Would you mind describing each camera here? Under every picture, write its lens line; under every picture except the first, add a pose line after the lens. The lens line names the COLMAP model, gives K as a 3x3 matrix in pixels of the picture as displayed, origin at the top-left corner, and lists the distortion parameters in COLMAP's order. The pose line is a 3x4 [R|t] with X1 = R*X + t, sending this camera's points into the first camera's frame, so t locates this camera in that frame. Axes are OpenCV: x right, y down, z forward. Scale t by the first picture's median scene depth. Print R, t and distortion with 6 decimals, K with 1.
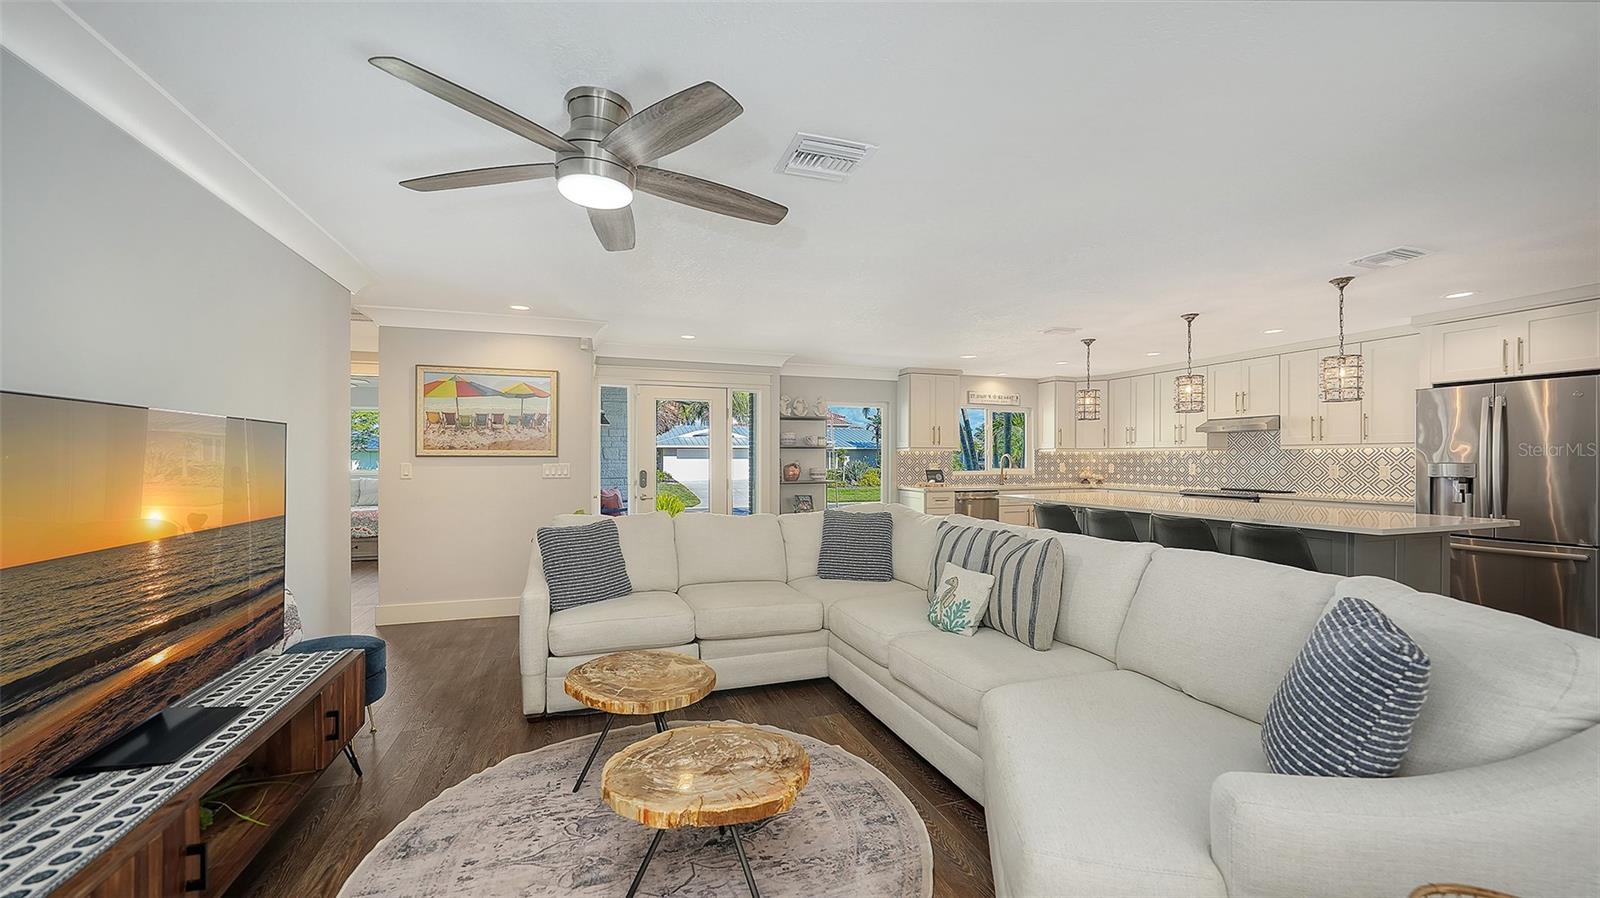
lens RADIAL K [[623.9, 0, 807.8], [0, 623.9, 445.7], [0, 0, 1]] dist [-0.006041, 0.000478]
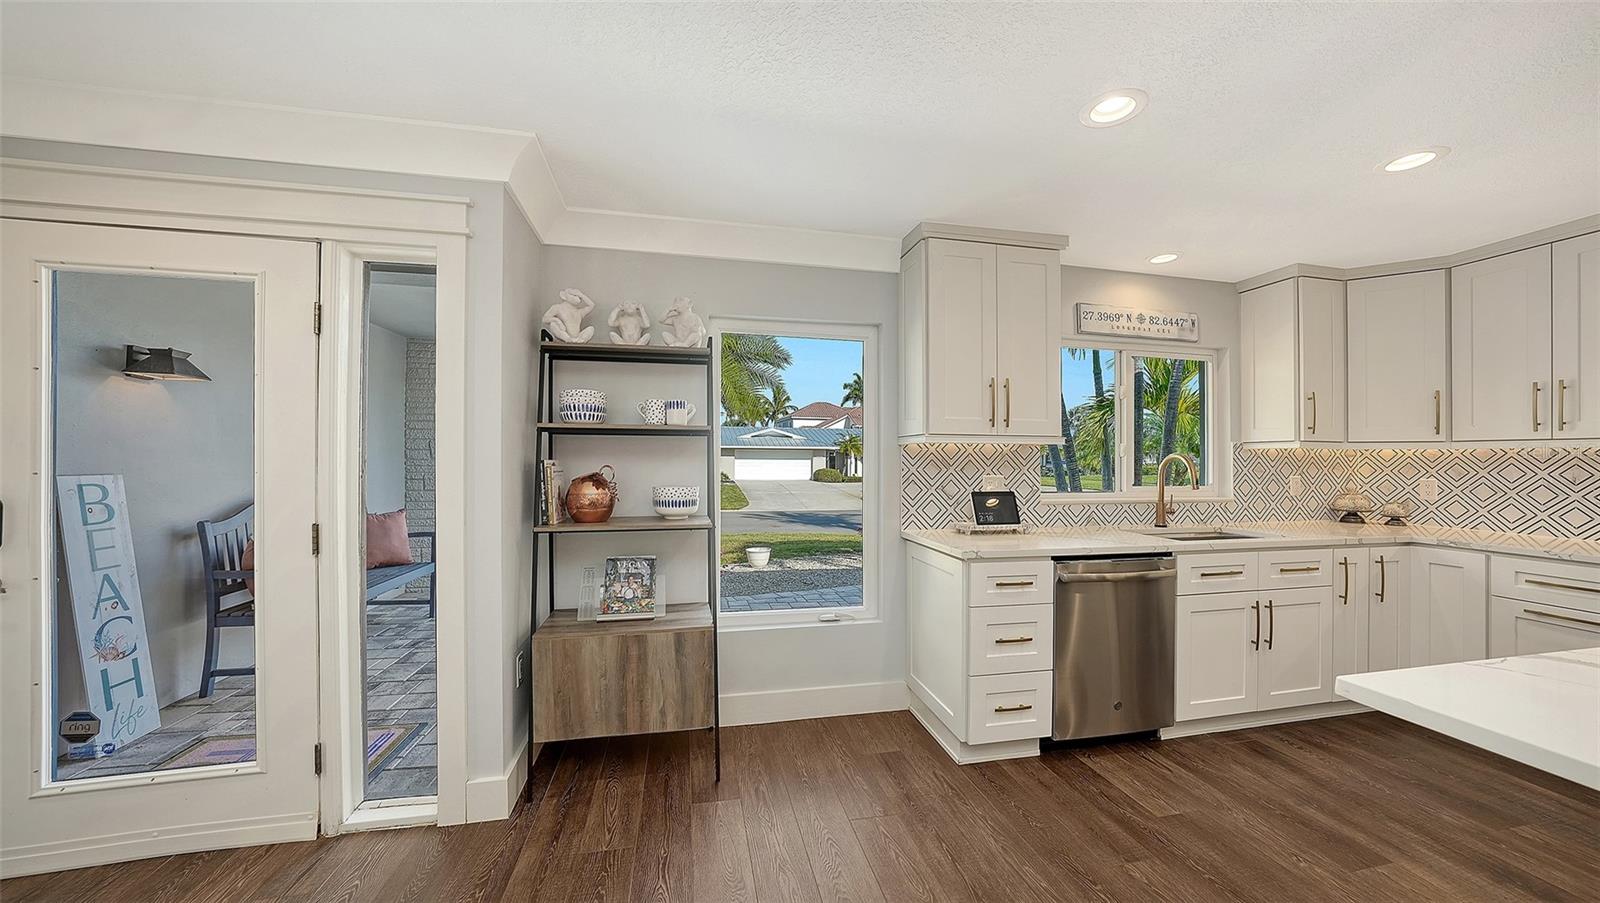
lens RADIAL K [[558.2, 0, 800.0], [0, 558.2, 444.4], [0, 0, 1]] dist [-0.016918, 0.000054]
pose [[0.990629, 0.004771, -0.136497, 0.145164], [-0.005690, 0.999964, -0.006344, 0.013387], [0.136462, 0.007061, 0.990620, 0.712797]]
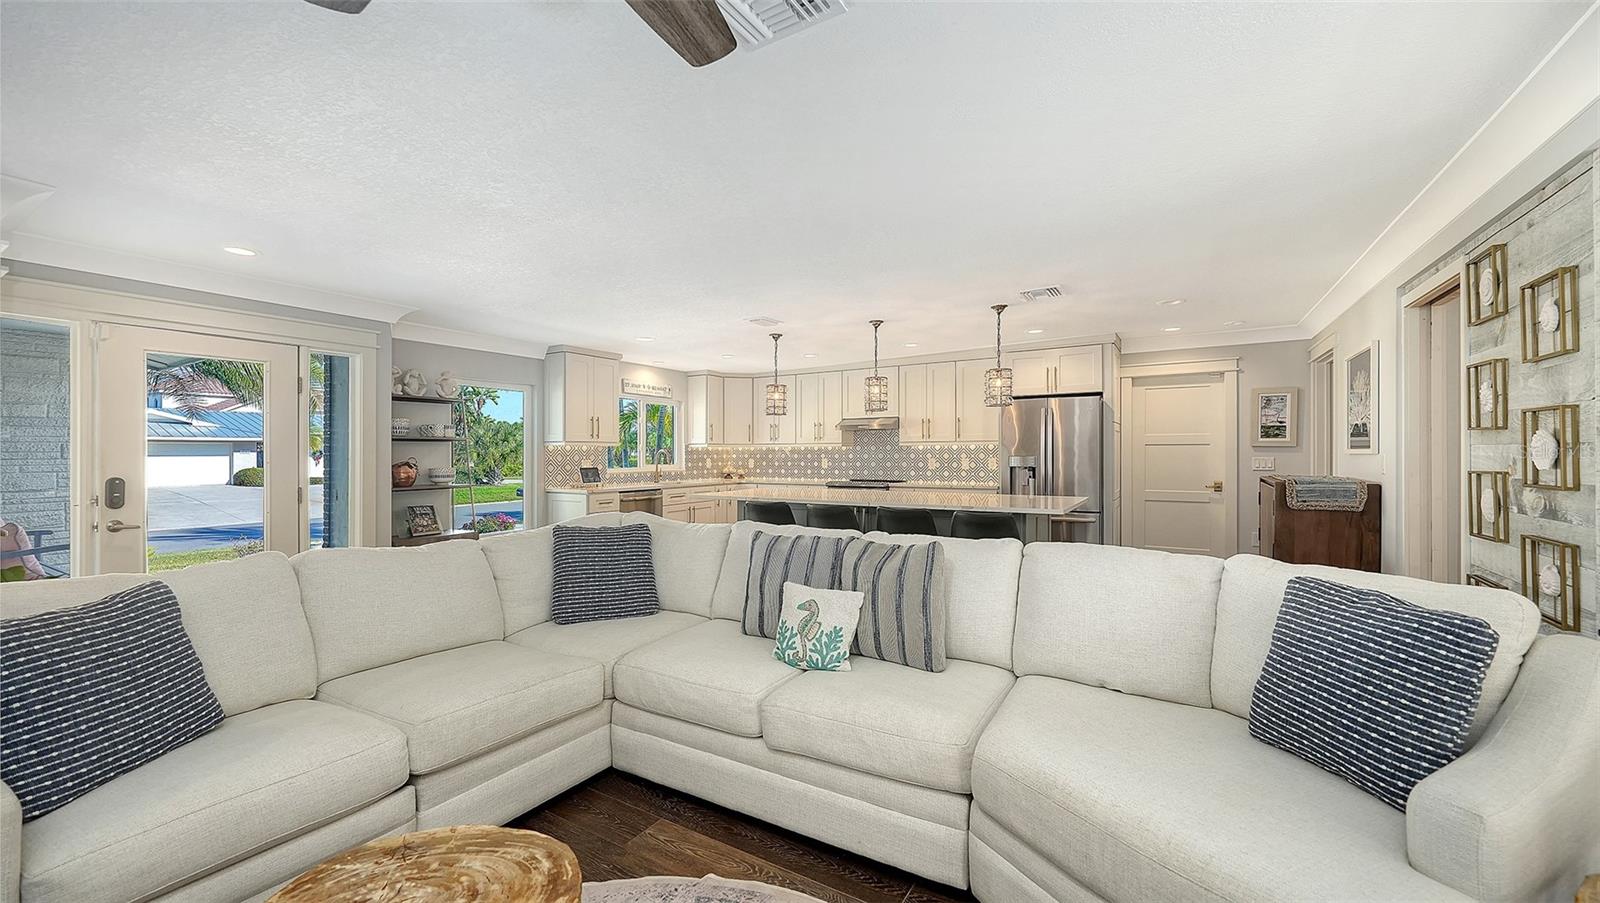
lens RADIAL K [[623.9, 0, 807.8], [0, 623.9, 448.2], [0, 0, 1]] dist [-0.006041, 0.000478]
pose [[0.775377, 0.002904, 0.631492, -0.120413], [-0.009327, 0.999933, 0.006854, 0.003764], [-0.631429, -0.011204, 0.775352, 0.163676]]
